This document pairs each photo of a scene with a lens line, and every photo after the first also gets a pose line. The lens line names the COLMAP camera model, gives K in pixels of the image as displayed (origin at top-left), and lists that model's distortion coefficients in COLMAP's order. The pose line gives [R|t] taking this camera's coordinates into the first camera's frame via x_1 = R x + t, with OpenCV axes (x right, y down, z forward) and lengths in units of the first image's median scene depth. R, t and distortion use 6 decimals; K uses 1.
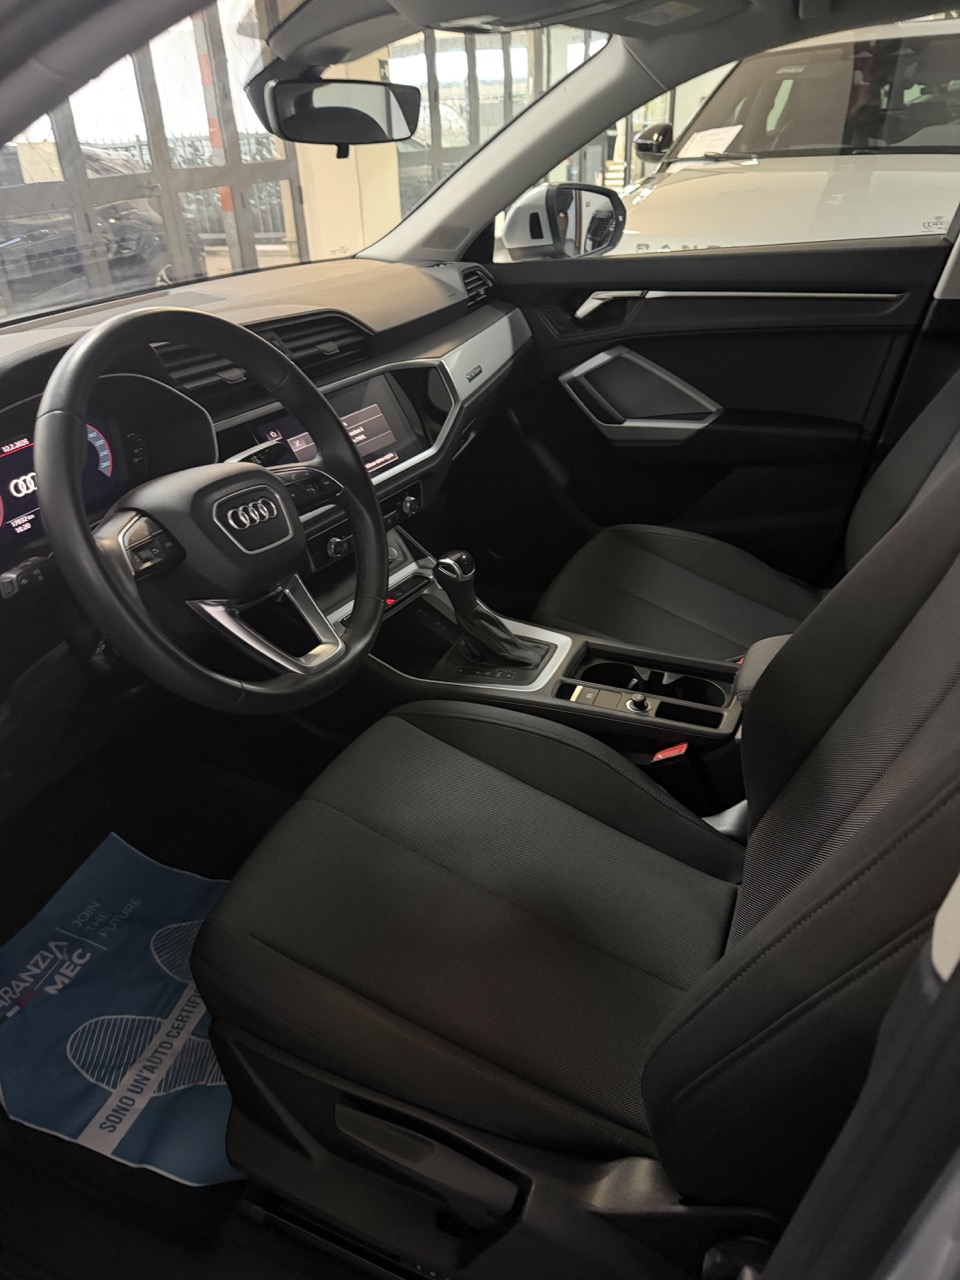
lens RADIAL K [[904.2, 0, 476.7], [0, 904.2, 635.1], [0, 0, 1]] dist [0.092064, -0.149979]
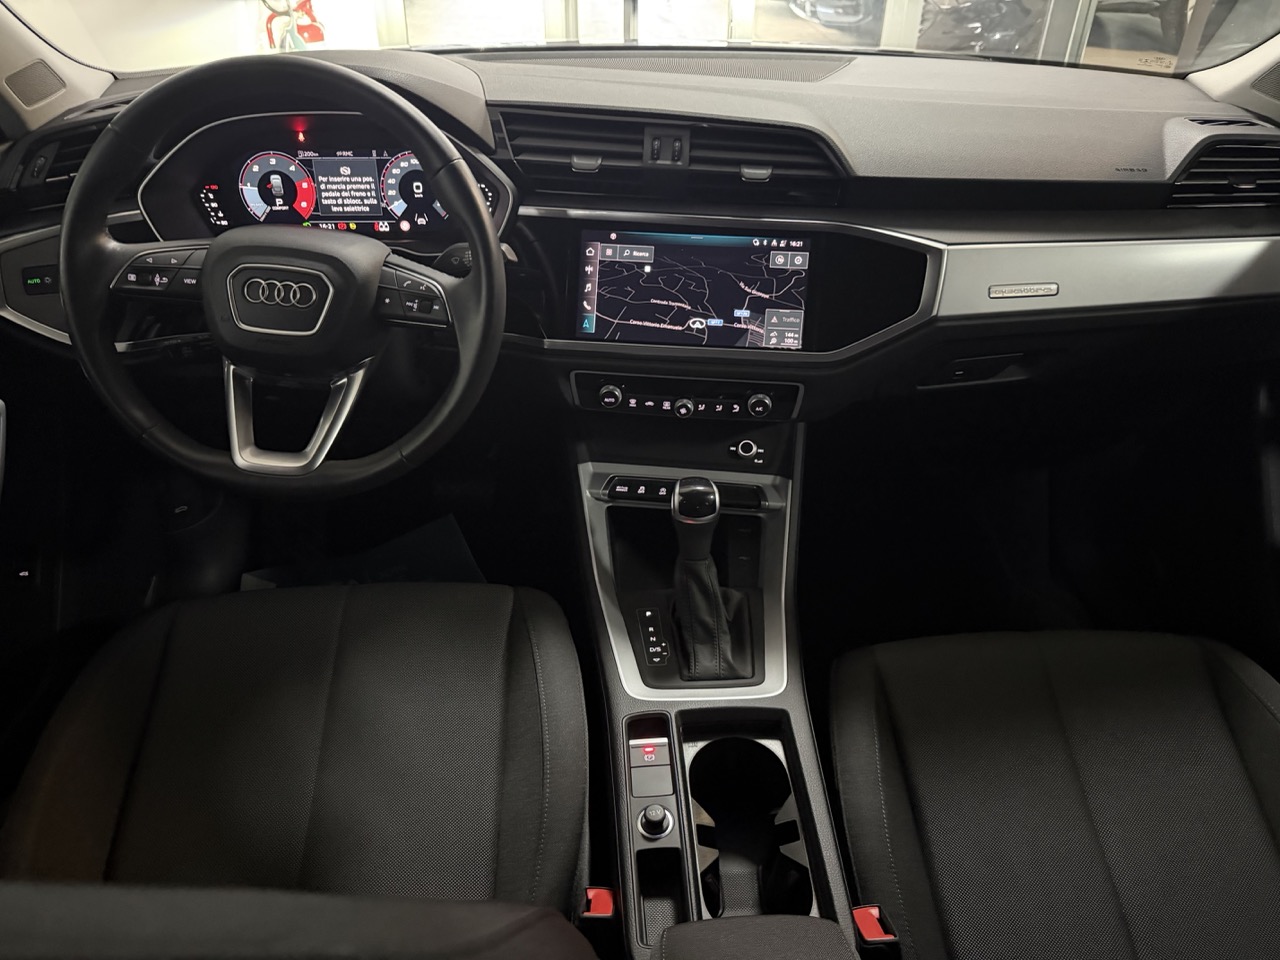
lens RADIAL K [[904.2, 0, 726.7], [0, 904.2, 485.5], [0, 0, 1]] dist [0.092064, -0.149979]
pose [[0.446009, 0.547851, -0.707768, 0.475333], [-0.471985, 0.815853, 0.334087, -0.324041], [0.760464, 0.185050, 0.622456, 0.523200]]
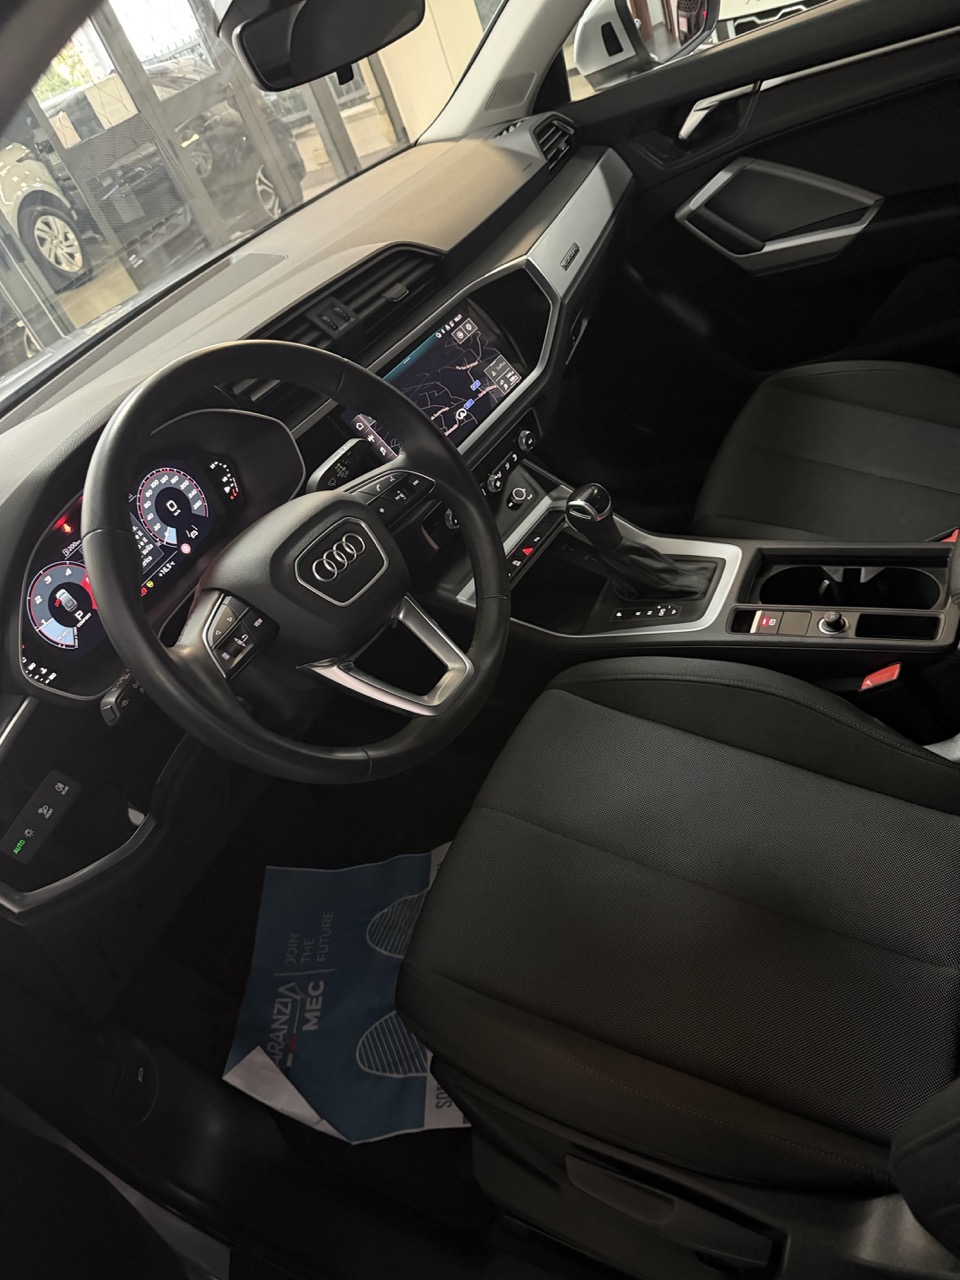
lens RADIAL K [[915.6, 0, 475.5], [0, 915.6, 637.6], [0, 0, 1]] dist [0.045923, -0.078058]
pose [[0.955296, -0.191696, -0.225083, 0.043894], [0.226878, 0.963462, 0.142363, -0.096483], [0.189568, -0.187065, 0.963883, 0.088856]]
